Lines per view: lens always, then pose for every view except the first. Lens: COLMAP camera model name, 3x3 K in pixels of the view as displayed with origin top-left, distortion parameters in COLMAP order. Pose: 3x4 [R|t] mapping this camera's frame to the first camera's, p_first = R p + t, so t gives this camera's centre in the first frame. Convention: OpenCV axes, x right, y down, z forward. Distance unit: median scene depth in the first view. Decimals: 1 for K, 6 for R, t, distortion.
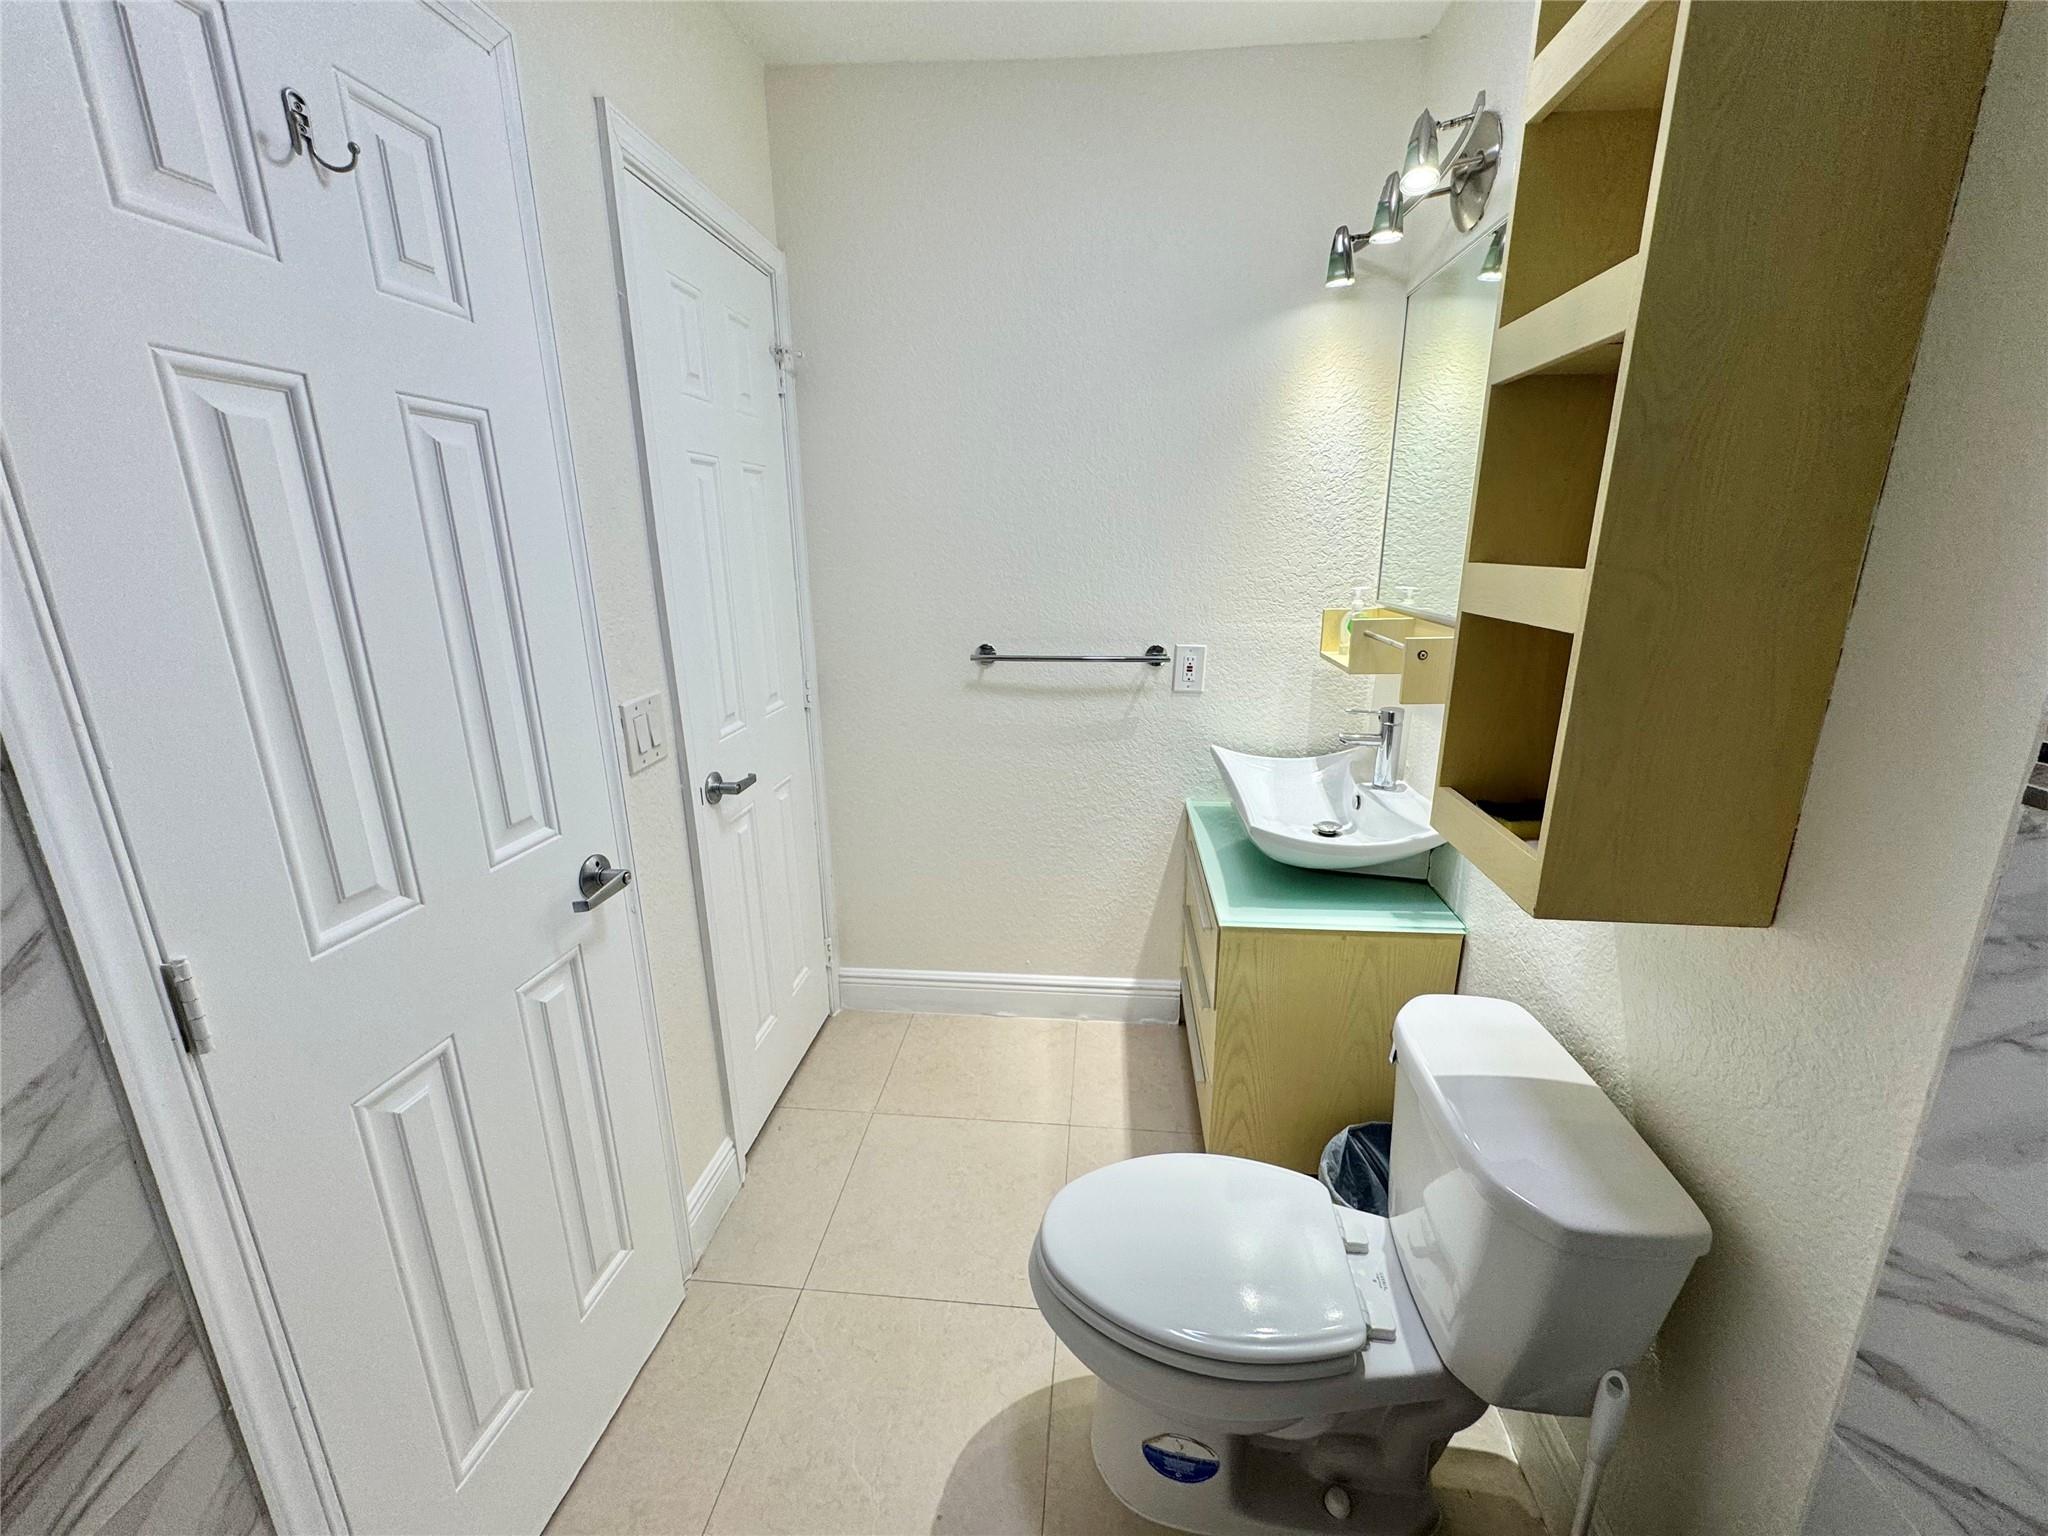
lens RADIAL K [[817.6, 0, 1023.0], [0, 817.6, 764.4], [0, 0, 1]] dist [-0.002747, 0.000066]
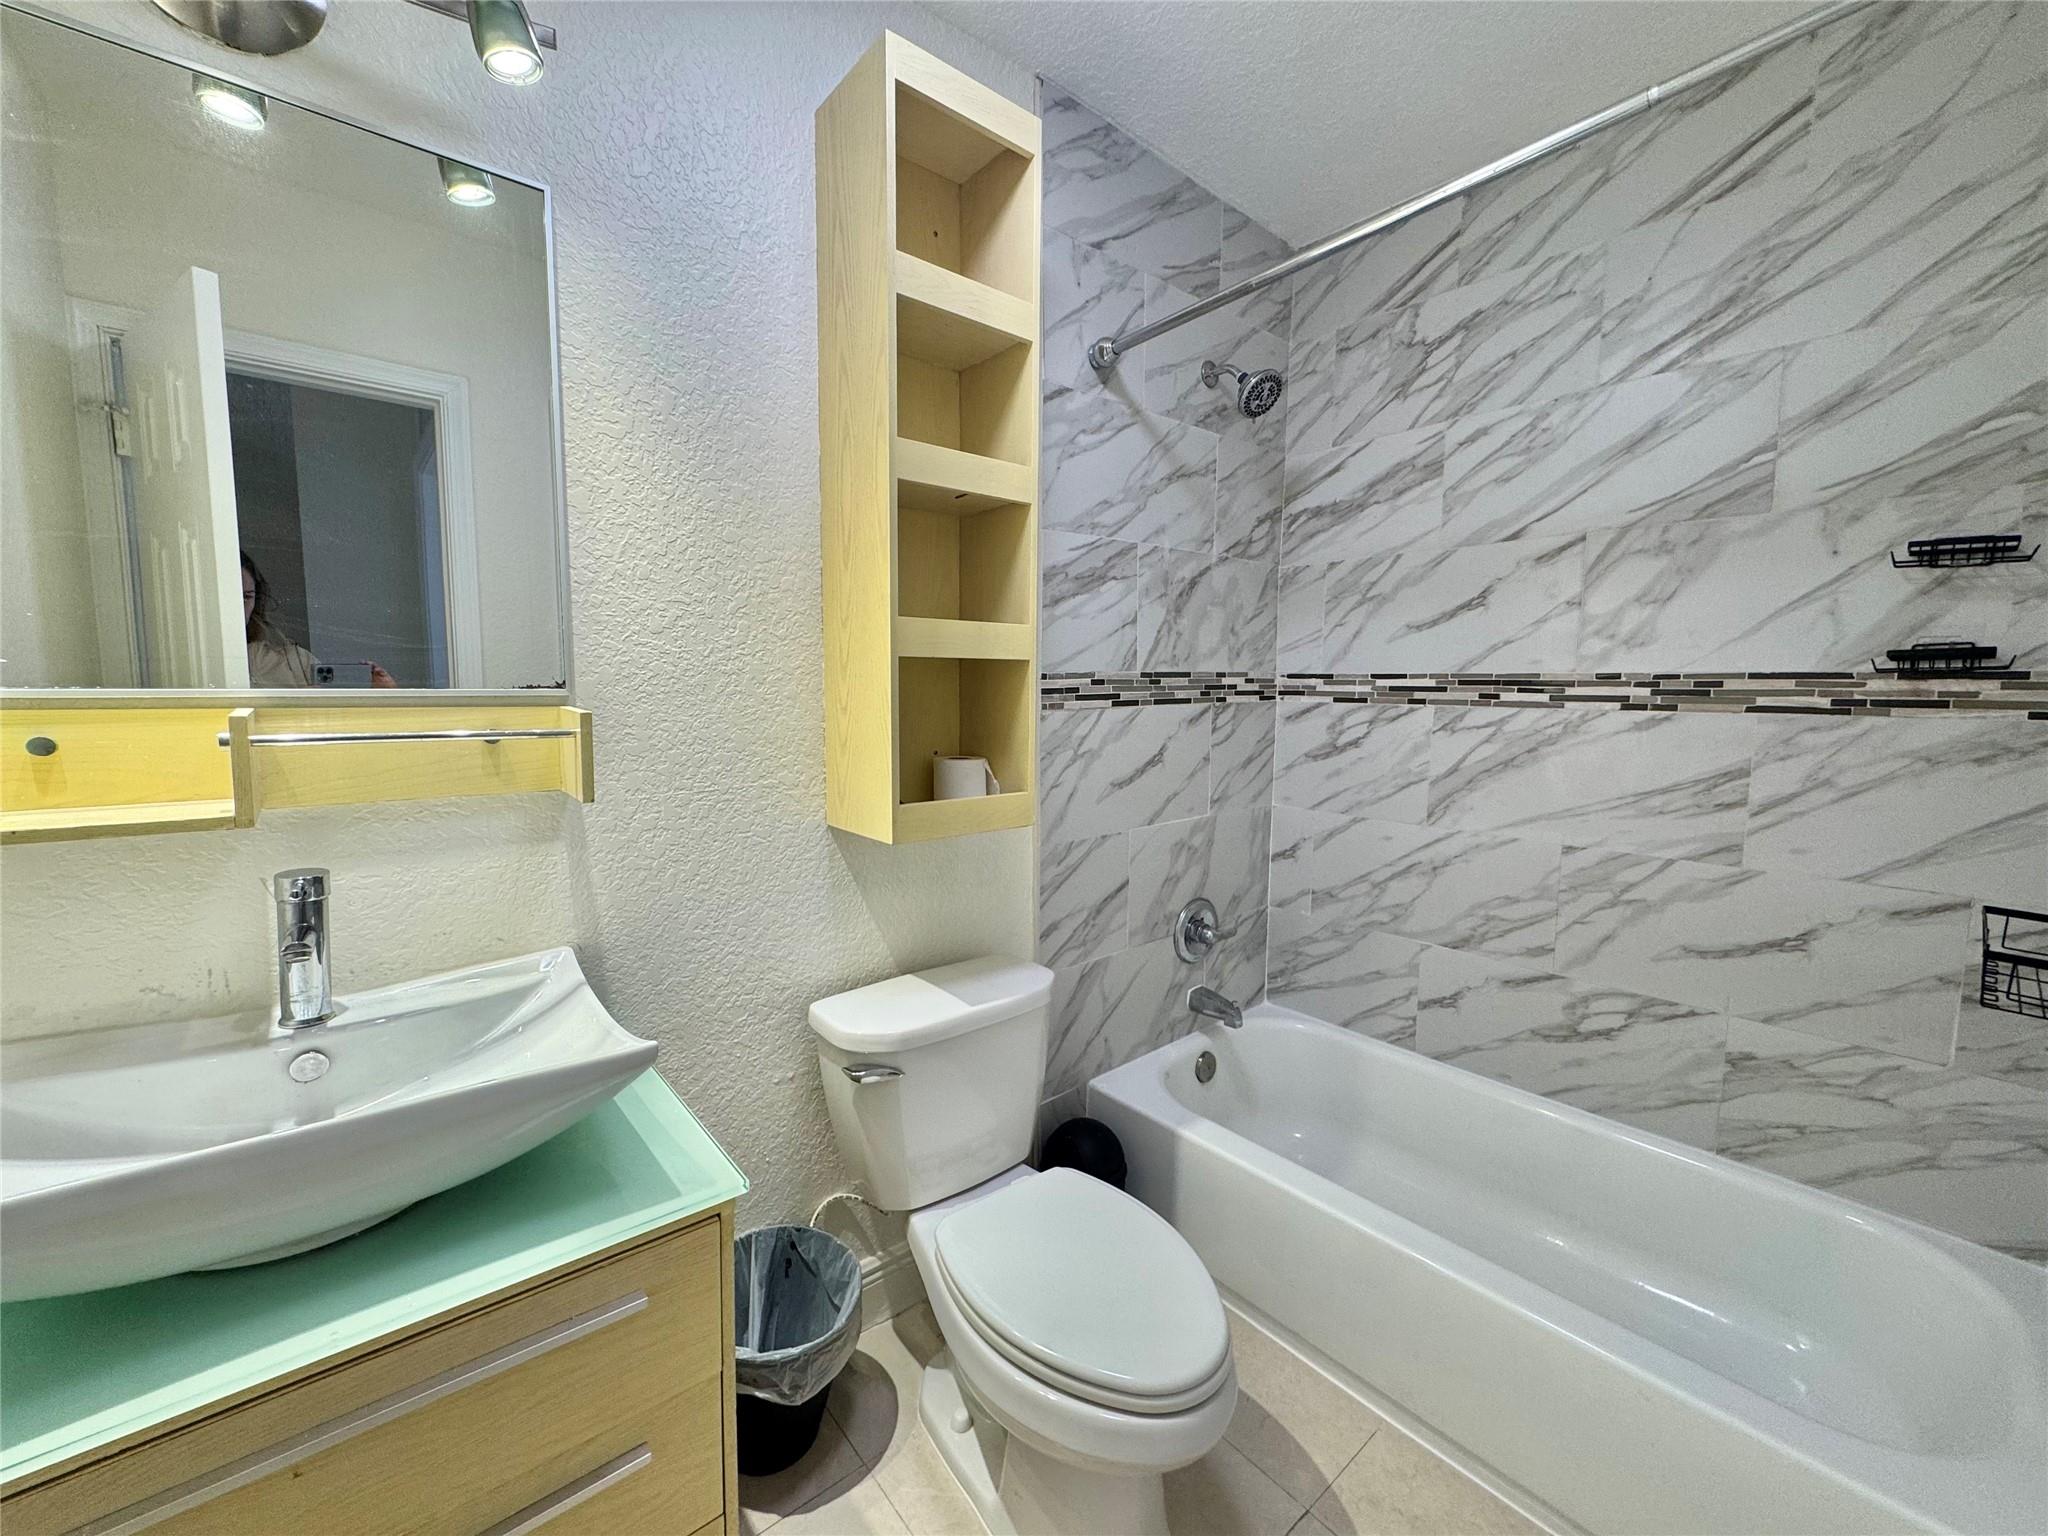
lens RADIAL K [[817.6, 0, 1023.0], [0, 817.6, 764.4], [0, 0, 1]] dist [-0.002747, 0.000066]
pose [[-0.709952, -0.058115, 0.701848, -0.761045], [0.192452, 0.942646, 0.272729, -0.540416], [-0.677444, 0.328696, -0.658049, 2.810009]]
